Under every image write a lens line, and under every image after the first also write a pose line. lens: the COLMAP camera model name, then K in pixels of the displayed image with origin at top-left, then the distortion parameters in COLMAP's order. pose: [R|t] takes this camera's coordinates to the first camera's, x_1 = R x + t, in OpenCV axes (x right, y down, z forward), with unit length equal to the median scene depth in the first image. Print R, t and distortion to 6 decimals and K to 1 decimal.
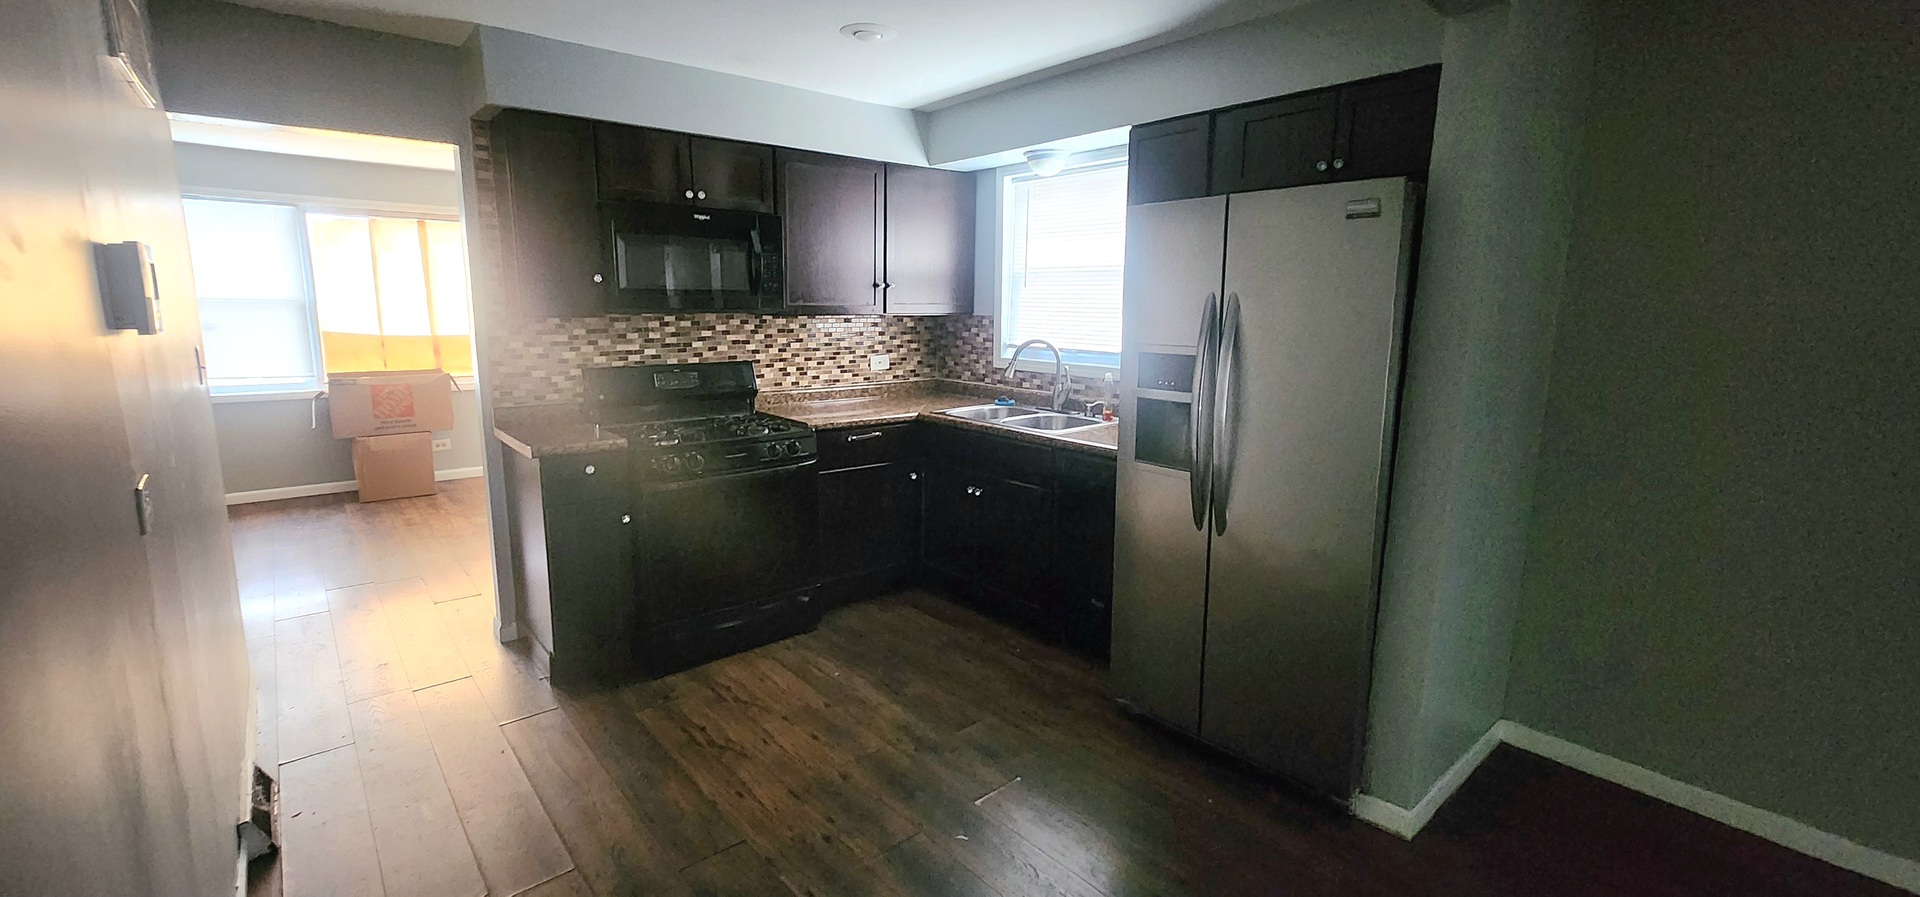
lens RADIAL K [[798.8, 0, 964.4], [0, 798.8, 441.1], [0, 0, 1]] dist [0.004210, 0.000336]
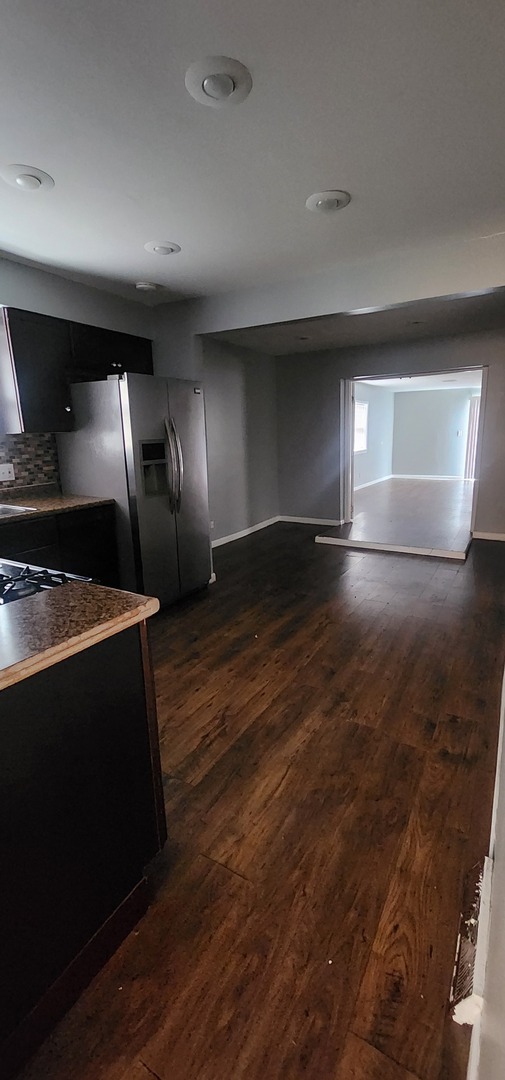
lens RADIAL K [[449.3, 0, 256.8], [0, 449.3, 536.0], [0, 0, 1]] dist [0.004210, 0.000336]
pose [[-0.328908, -0.215929, 0.919345, -1.043406], [0.176871, 0.942197, 0.284574, -0.167845], [-0.927651, 0.256204, -0.271704, 1.108419]]
